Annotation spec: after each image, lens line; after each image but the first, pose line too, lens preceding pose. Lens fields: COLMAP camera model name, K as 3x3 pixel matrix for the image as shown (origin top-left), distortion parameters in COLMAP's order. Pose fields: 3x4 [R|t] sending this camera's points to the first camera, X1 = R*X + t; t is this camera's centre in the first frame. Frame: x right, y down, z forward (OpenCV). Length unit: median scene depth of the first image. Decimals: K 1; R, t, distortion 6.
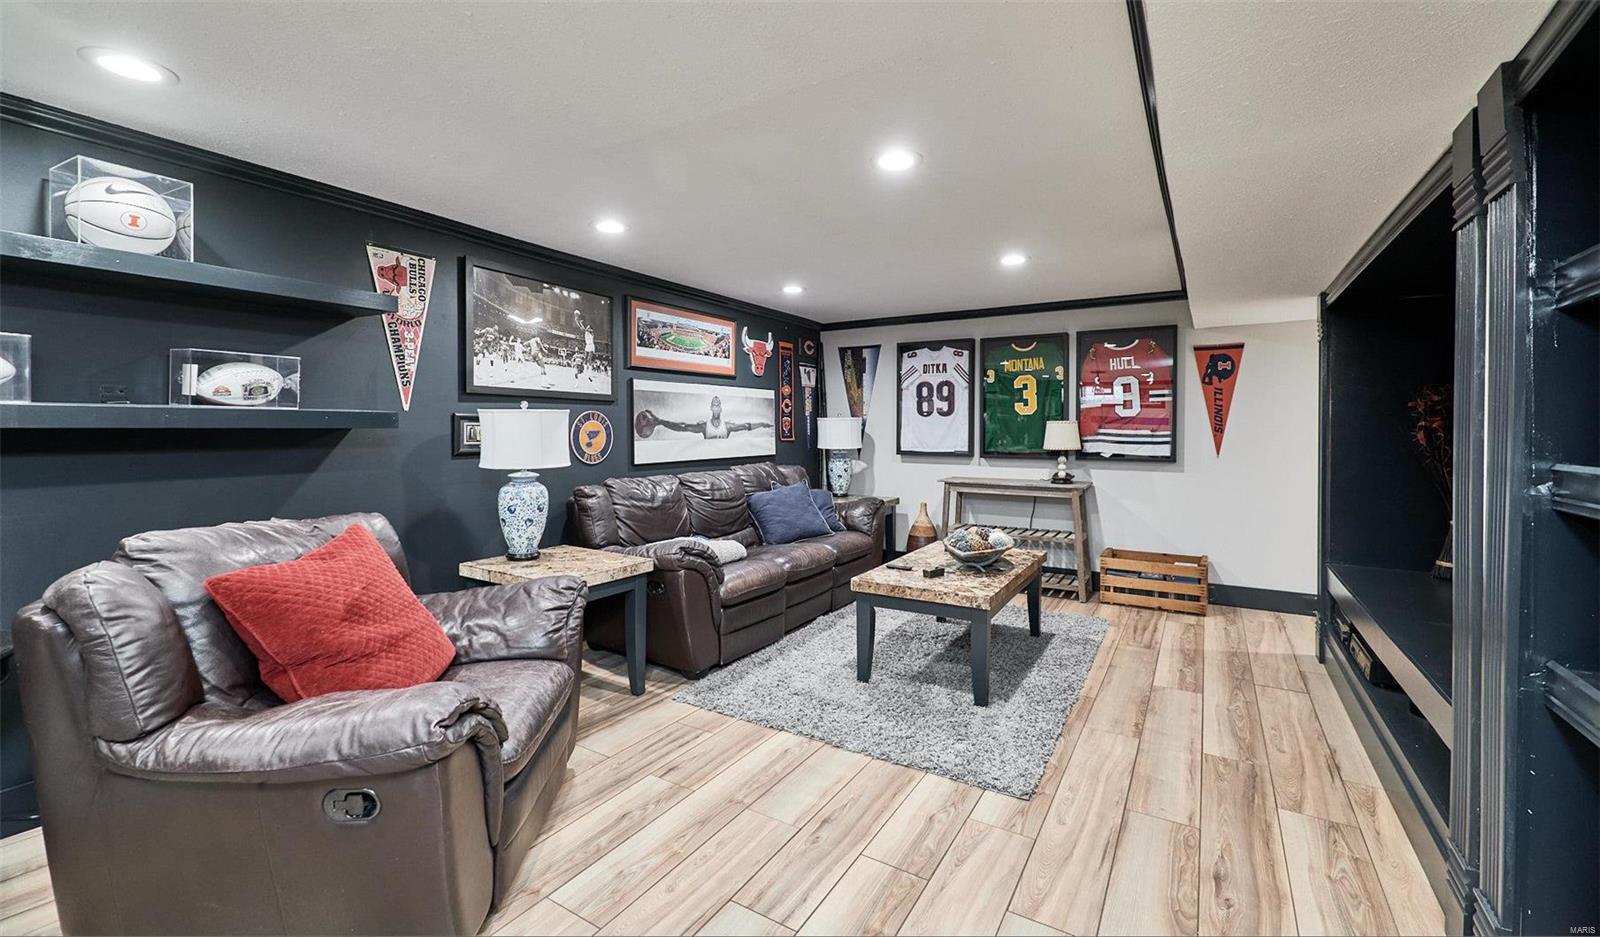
lens RADIAL K [[670.5, 0, 798.4], [0, 670.5, 435.0], [0, 0, 1]] dist [0.000391, 0.000070]
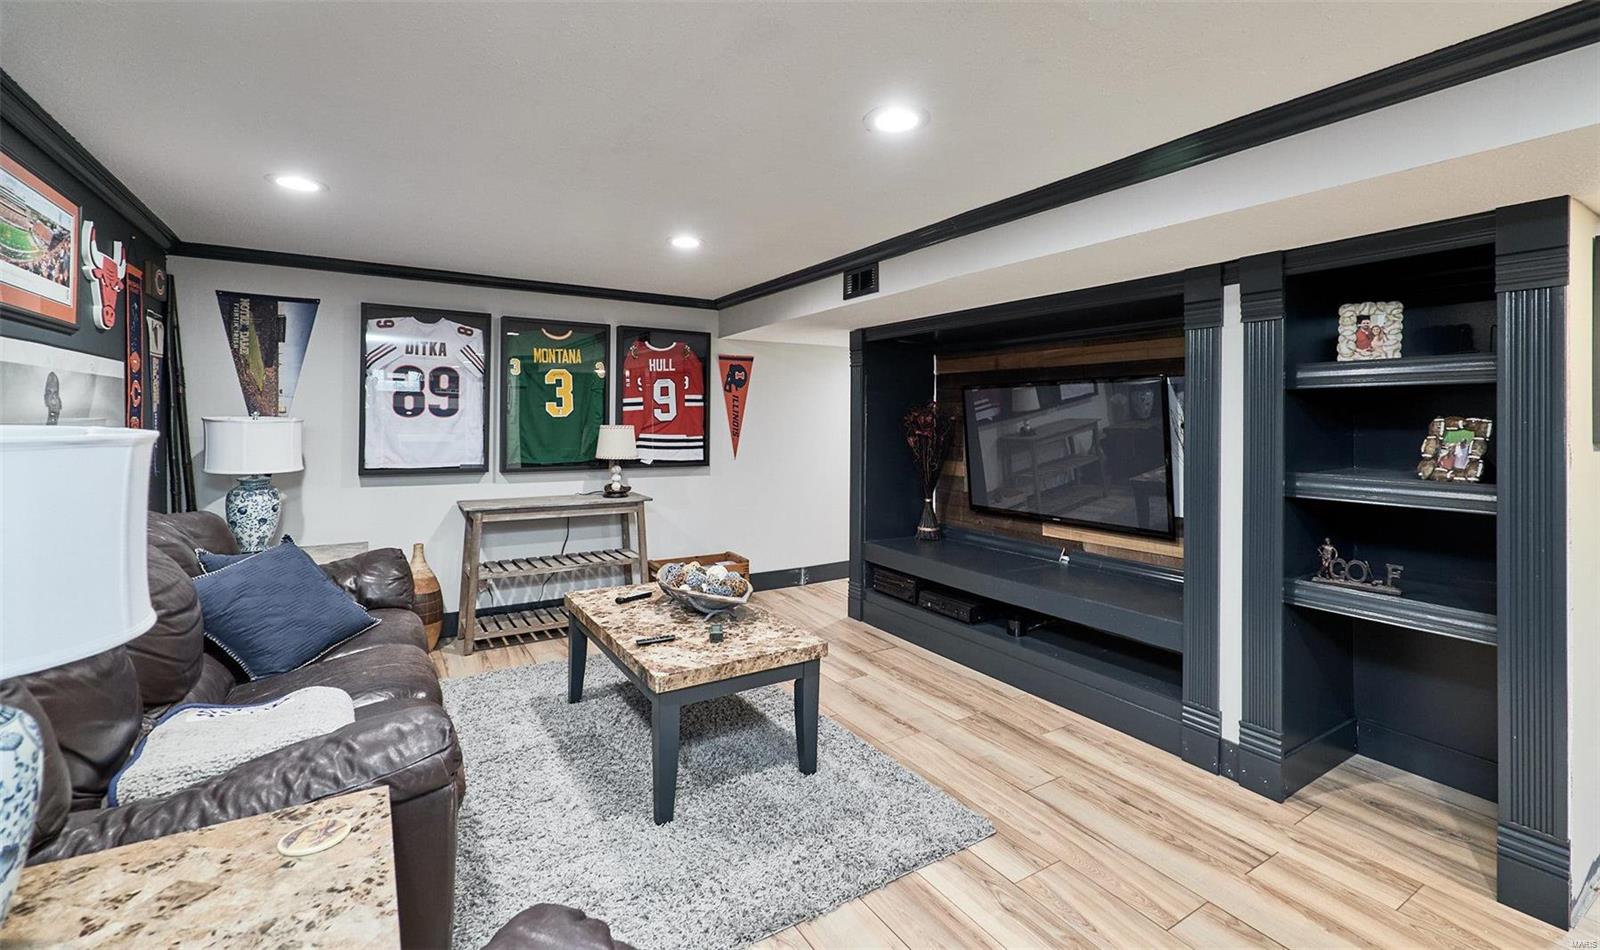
lens RADIAL K [[691.9, 0, 841.8], [0, 691.9, 415.3], [0, 0, 1]] dist [0.001268, 0.000189]
pose [[0.418077, 0.009421, 0.908363, -0.306589], [0.000911, 0.999941, -0.010790, -0.024335], [-0.908411, 0.005339, 0.418043, 0.352974]]
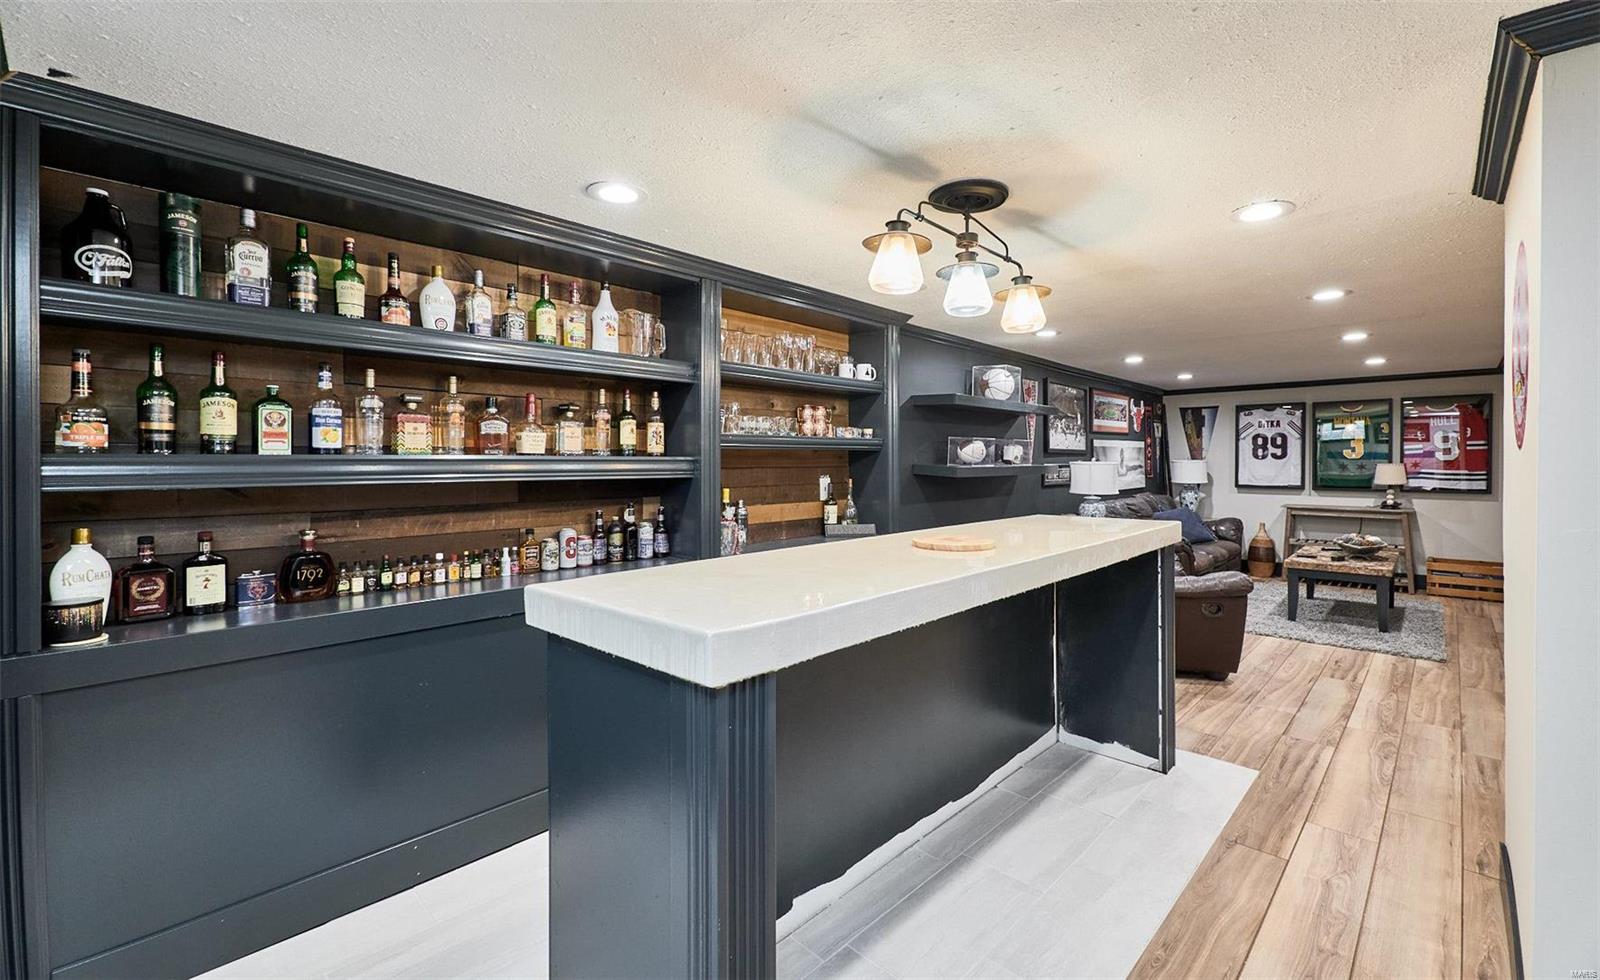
lens RADIAL K [[673.6, 0, 800.4], [0, 673.6, 470.7], [0, 0, 1]] dist [-0.000003, 0.000030]
pose [[0.976789, -0.000220, -0.214204, -0.490374], [0.001448, 0.999983, 0.005574, -0.015671], [0.214199, -0.005755, 0.976773, -0.605333]]
